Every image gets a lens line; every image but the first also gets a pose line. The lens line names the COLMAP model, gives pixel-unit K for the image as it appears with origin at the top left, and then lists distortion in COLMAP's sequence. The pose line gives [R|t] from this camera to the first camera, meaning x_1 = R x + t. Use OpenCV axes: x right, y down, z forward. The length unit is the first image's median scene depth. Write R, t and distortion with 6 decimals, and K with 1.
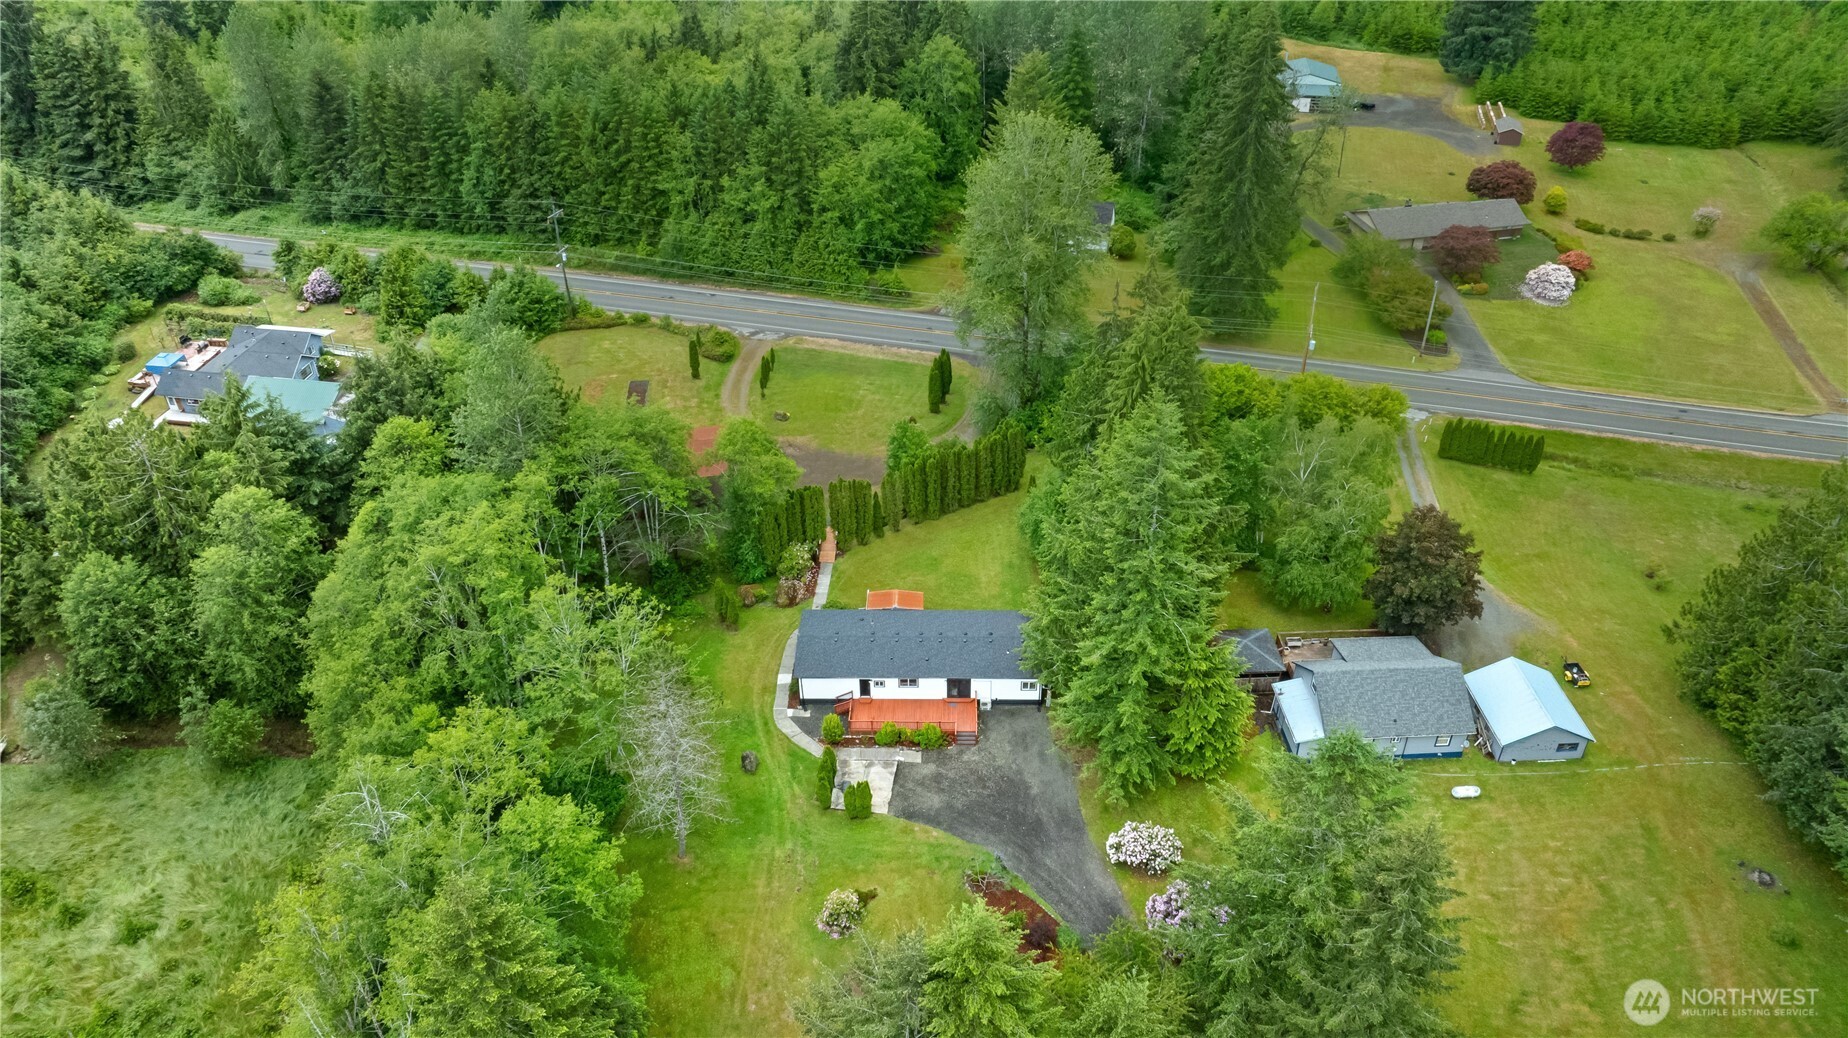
lens RADIAL K [[1292.2, 0, 933.1], [0, 1292.2, 520.6], [0, 0, 1]] dist [-0.023800, 0.005070]
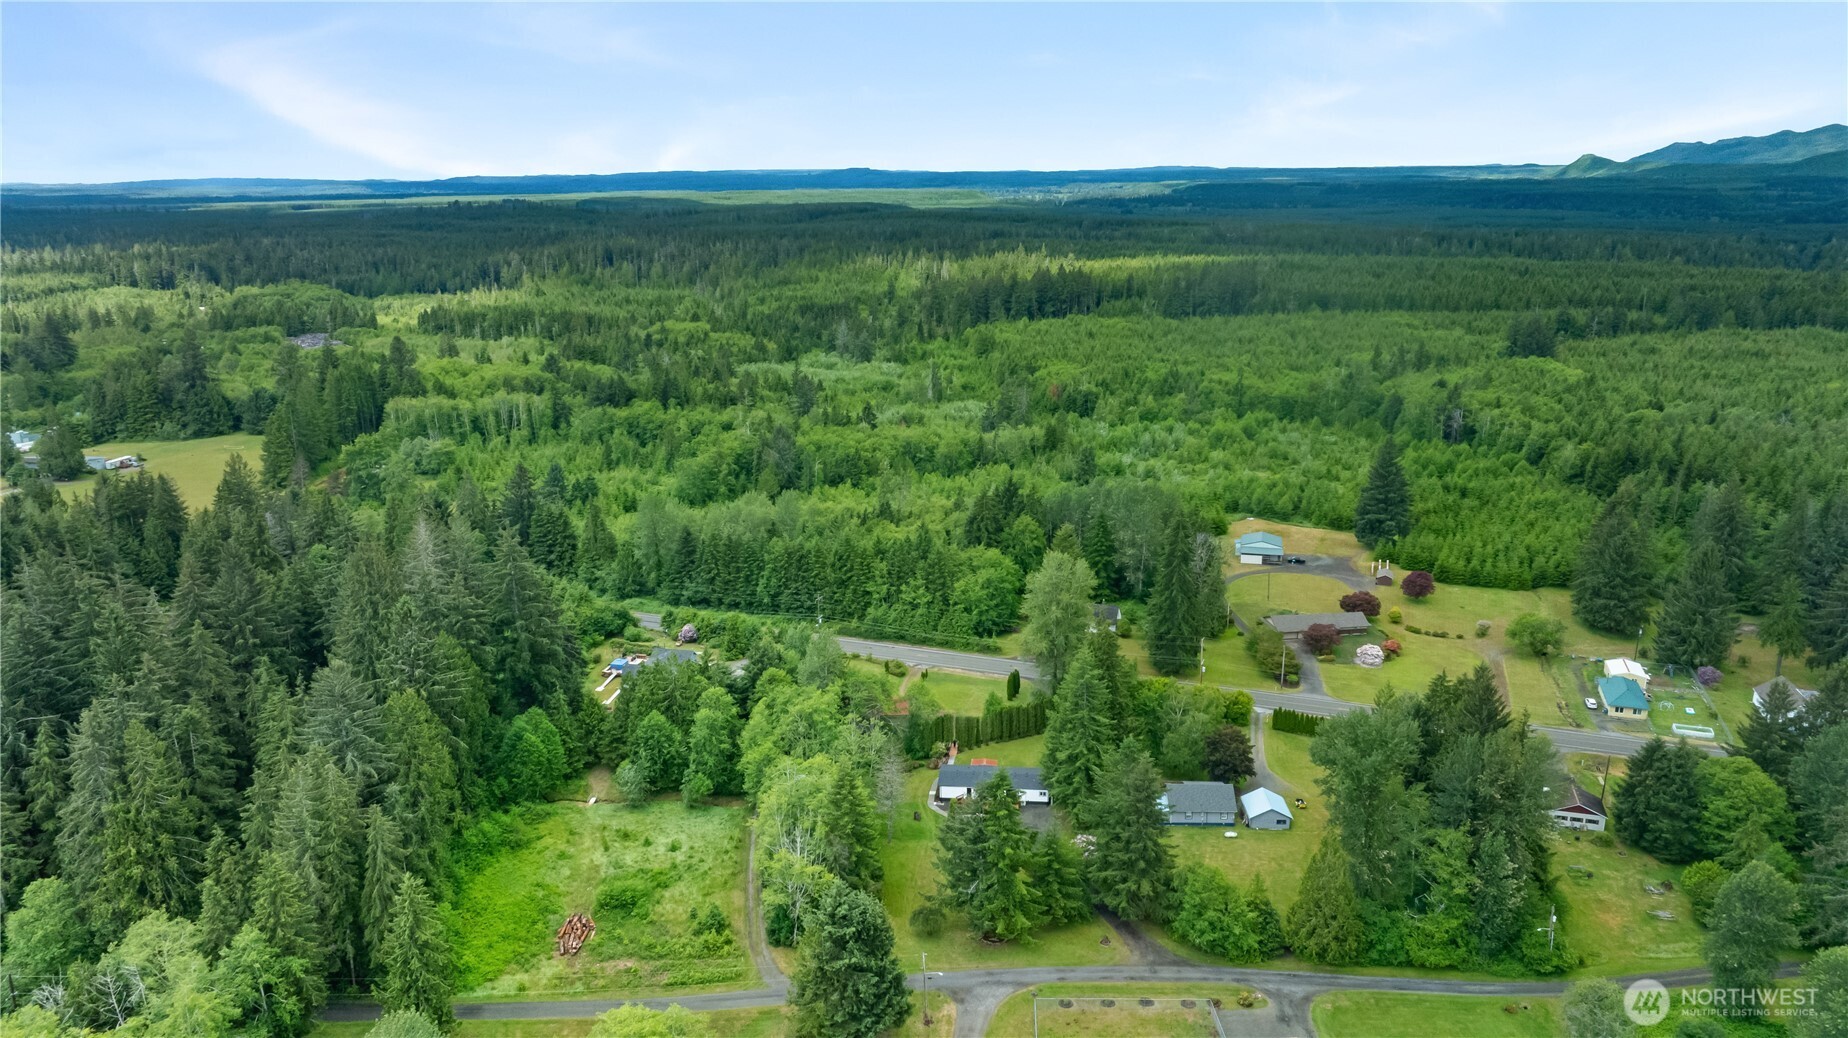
lens RADIAL K [[1292.2, 0, 933.1], [0, 1292.2, 520.6], [0, 0, 1]] dist [-0.023800, 0.005070]
pose [[0.995669, 0.020238, -0.090737, 0.047462], [-0.050082, 0.939051, -0.340110, 0.273876], [0.078324, 0.343181, 0.935998, -0.762108]]
